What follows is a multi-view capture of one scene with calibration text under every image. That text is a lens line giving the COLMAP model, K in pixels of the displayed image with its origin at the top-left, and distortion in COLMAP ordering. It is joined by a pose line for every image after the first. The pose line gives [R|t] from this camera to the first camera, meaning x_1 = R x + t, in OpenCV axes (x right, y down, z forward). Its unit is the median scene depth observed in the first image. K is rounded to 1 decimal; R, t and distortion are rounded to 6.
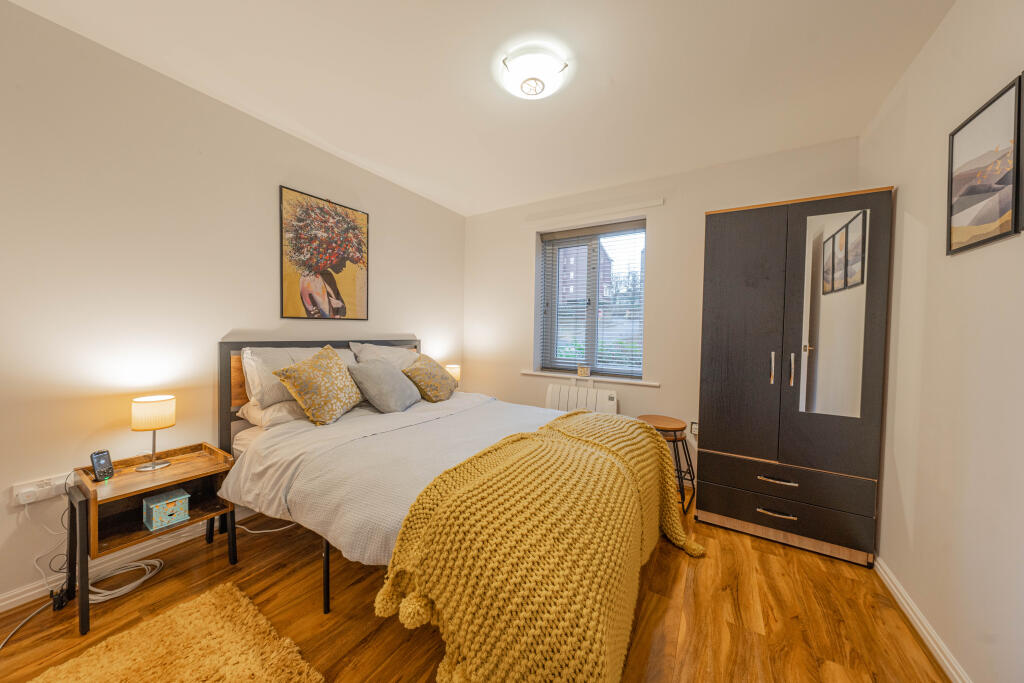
lens RADIAL K [[342.5, 0, 511.7], [0, 342.5, 337.9], [0, 0, 1]] dist [0.000761, 0.000009]
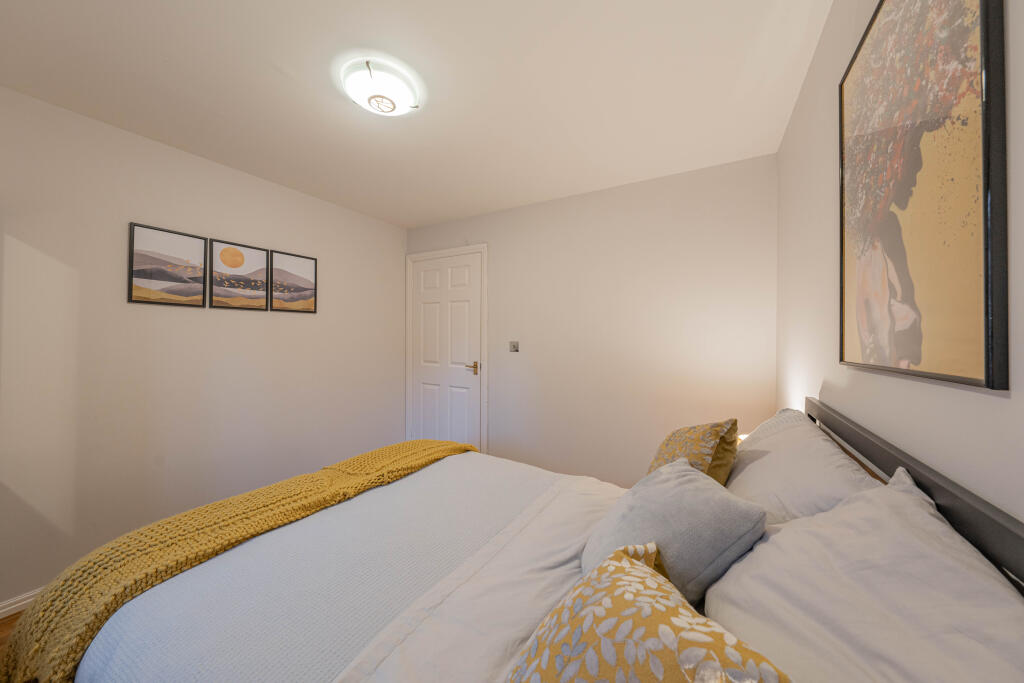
lens RADIAL K [[342.5, 0, 511.7], [0, 342.5, 337.9], [0, 0, 1]] dist [0.000761, 0.000009]
pose [[-0.999584, -0.025558, -0.013334, -0.261595], [-0.025845, 0.999427, 0.021850, -0.108712], [0.012768, 0.022186, -0.999672, 1.709820]]
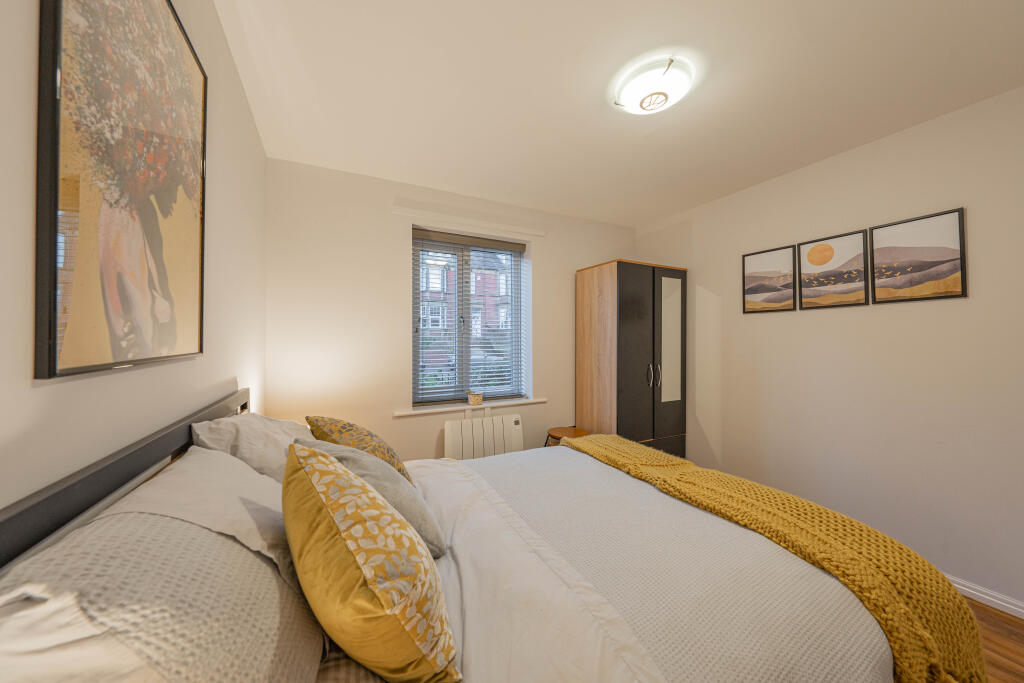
lens RADIAL K [[346.5, 0, 509.2], [0, 346.5, 336.9], [0, 0, 1]] dist [-0.000084, -0.000017]
pose [[0.520765, -0.009243, 0.853650, -0.834459], [0.031052, 0.999485, -0.008120, -0.086049], [-0.853135, 0.030736, 0.520784, 0.759020]]
